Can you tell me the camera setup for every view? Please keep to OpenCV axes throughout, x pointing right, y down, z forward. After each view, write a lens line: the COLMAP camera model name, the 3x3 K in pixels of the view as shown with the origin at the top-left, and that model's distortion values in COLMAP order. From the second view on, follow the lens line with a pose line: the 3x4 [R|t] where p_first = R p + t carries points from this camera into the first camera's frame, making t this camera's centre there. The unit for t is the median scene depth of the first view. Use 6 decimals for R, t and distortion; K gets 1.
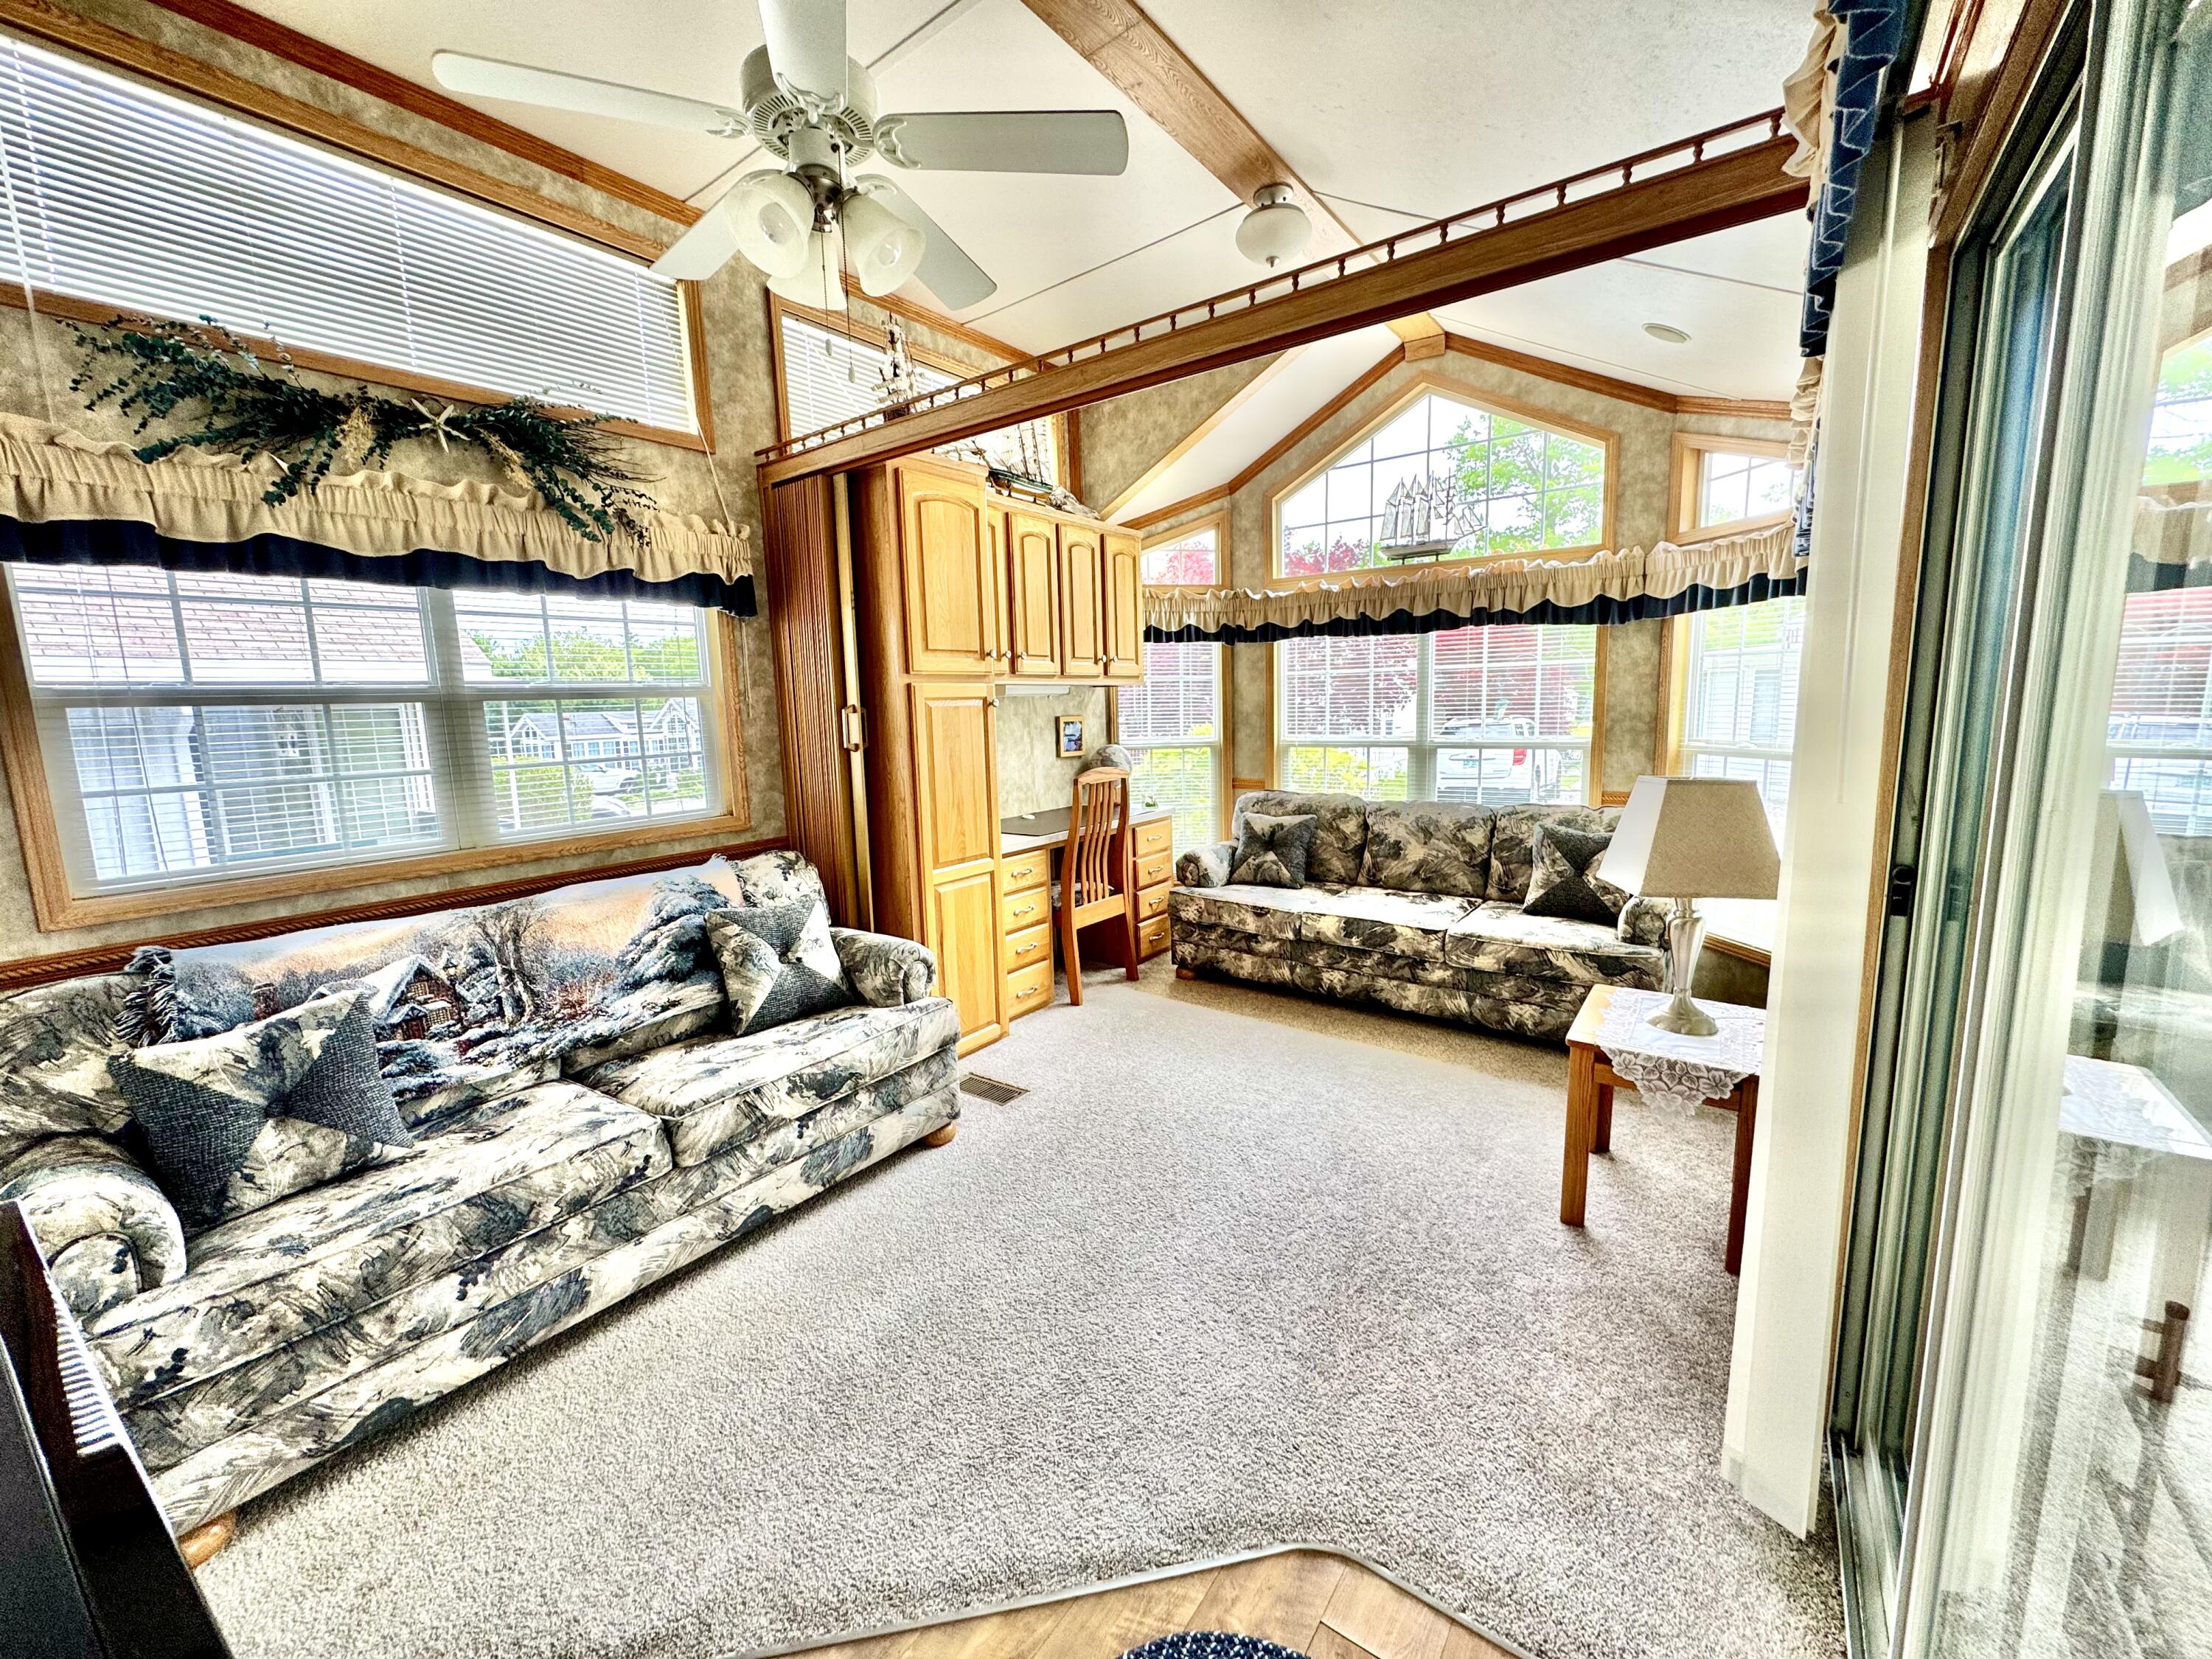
lens RADIAL K [[883.1, 0, 1098.9], [0, 883.1, 825.4], [0, 0, 1]] dist [-0.003079, 0.000862]
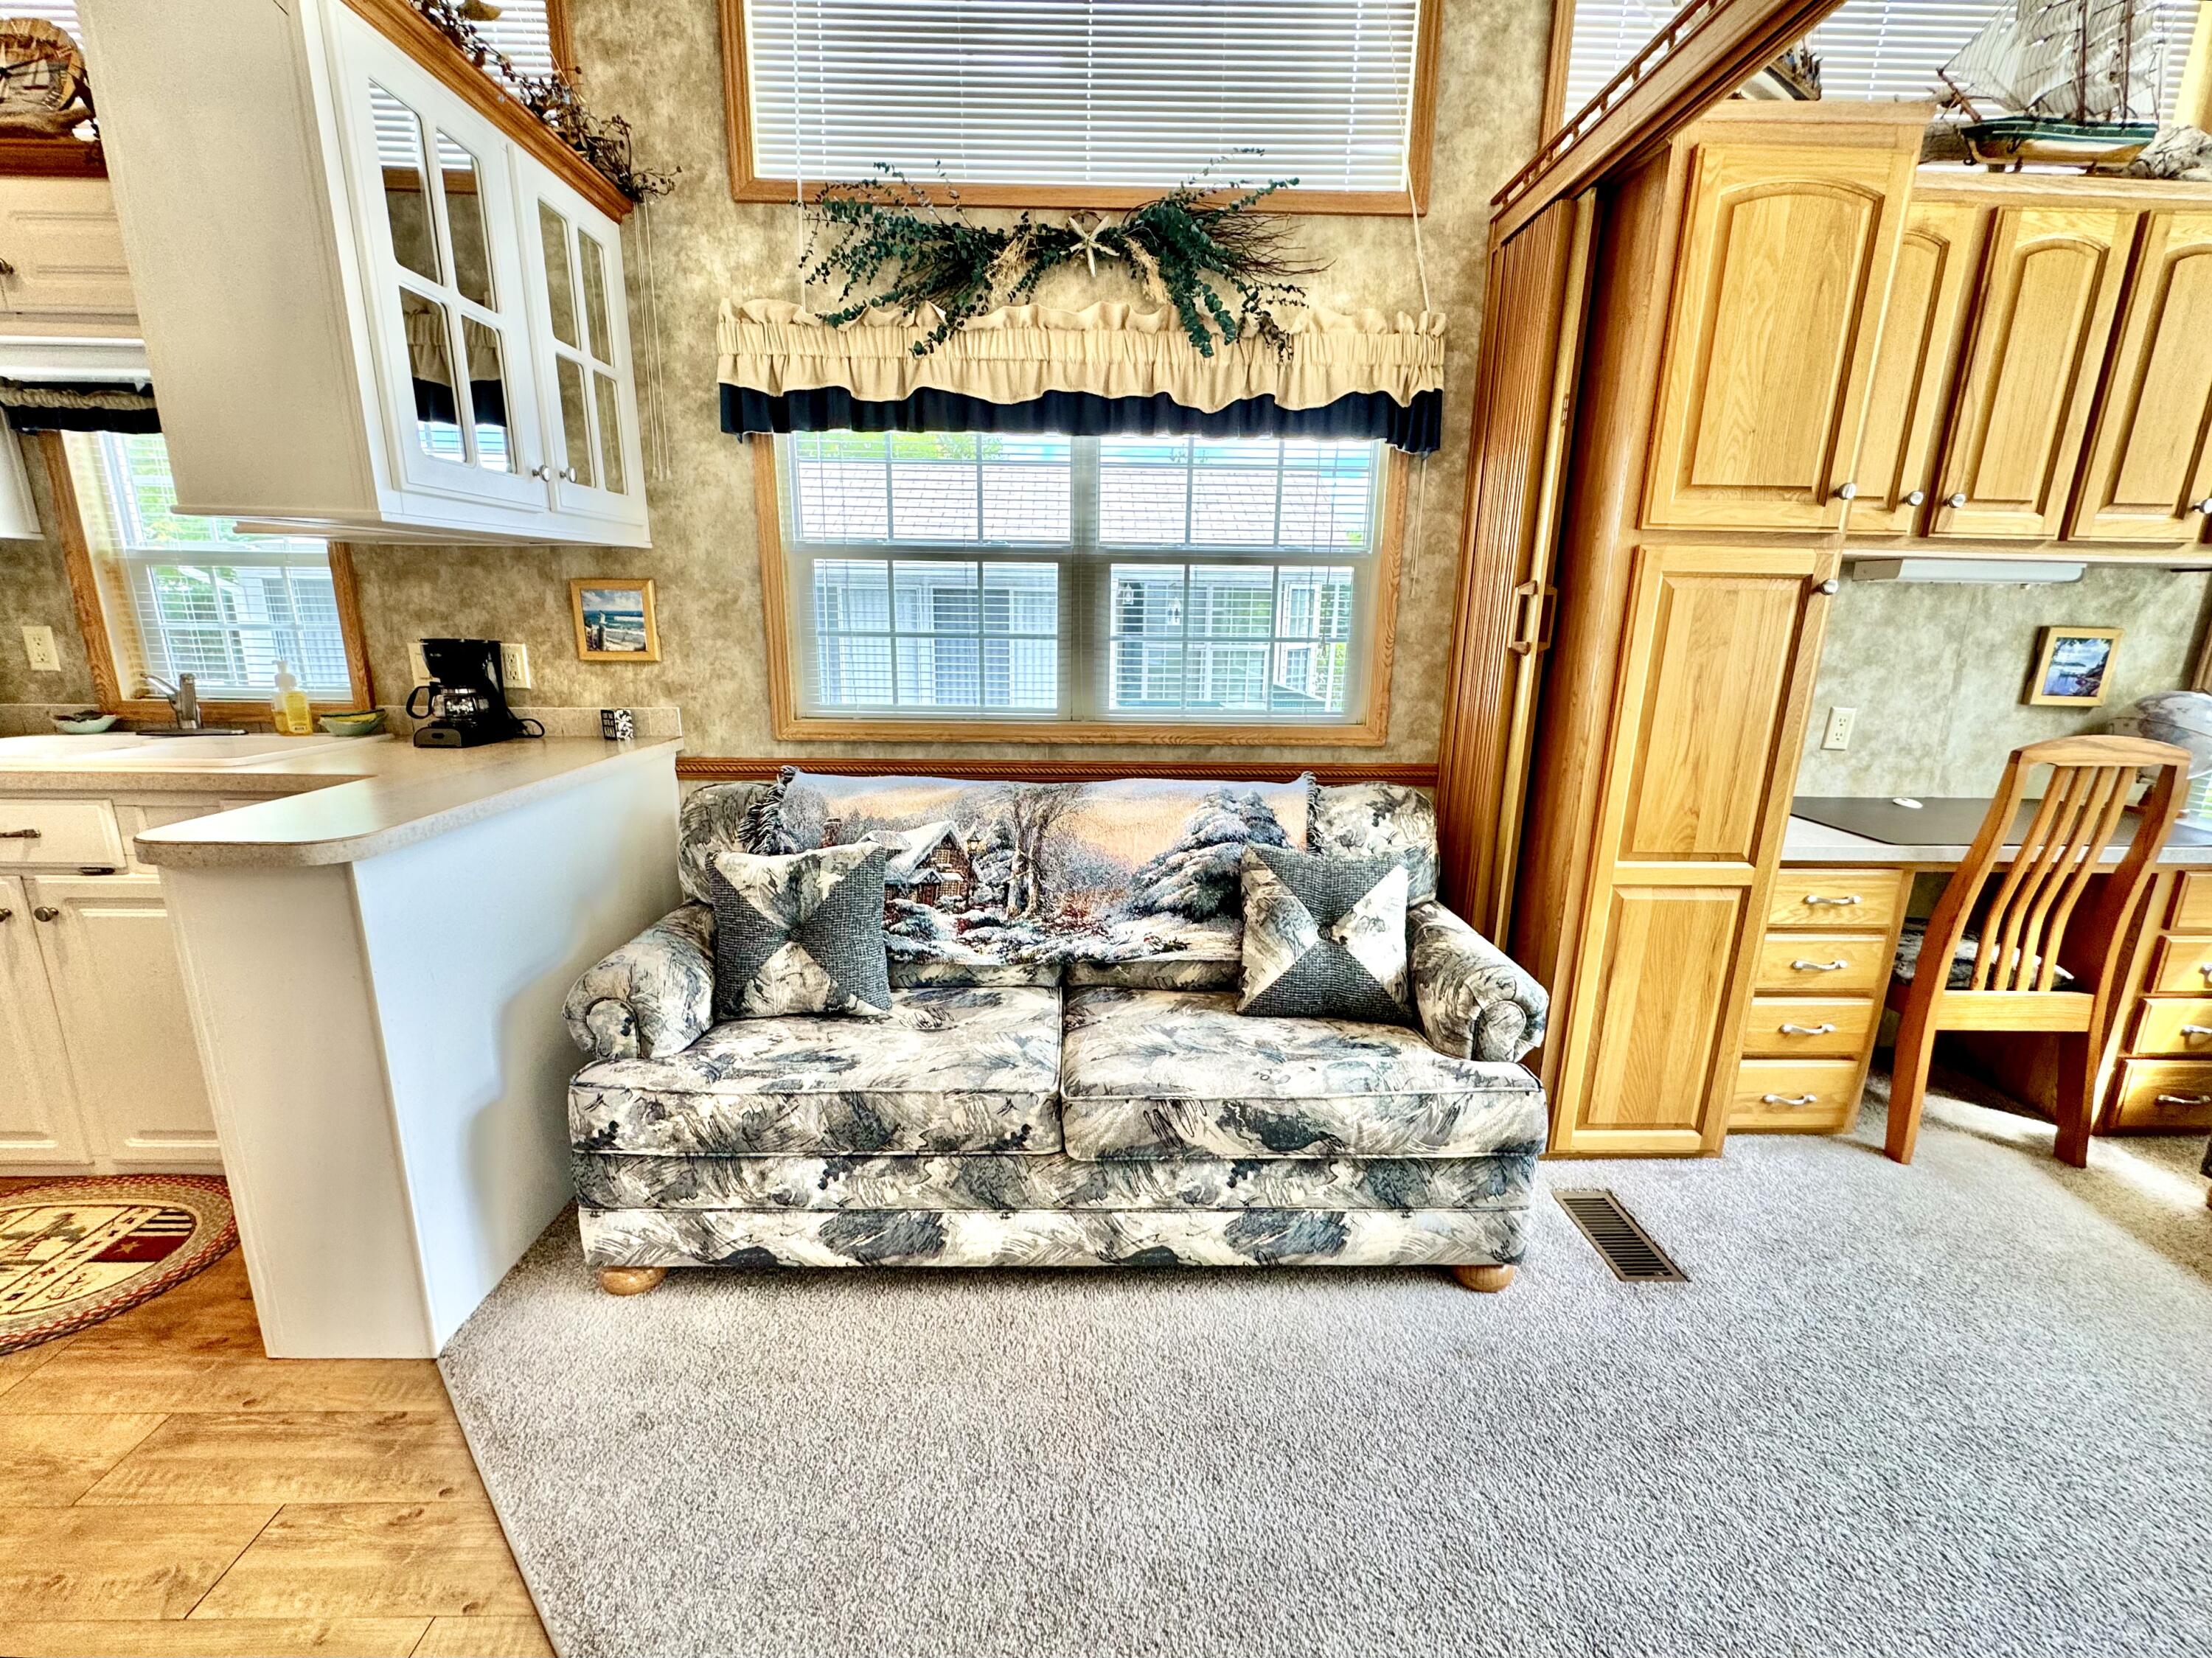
lens RADIAL K [[883.0, 0, 1099.5], [0, 883.0, 834.0], [0, 0, 1]] dist [-0.003079, 0.000862]
pose [[0.613495, 0.230443, -0.755327, 0.064800], [-0.142498, 0.973079, 0.181137, -0.035332], [0.776735, -0.003494, 0.629818, 0.432523]]
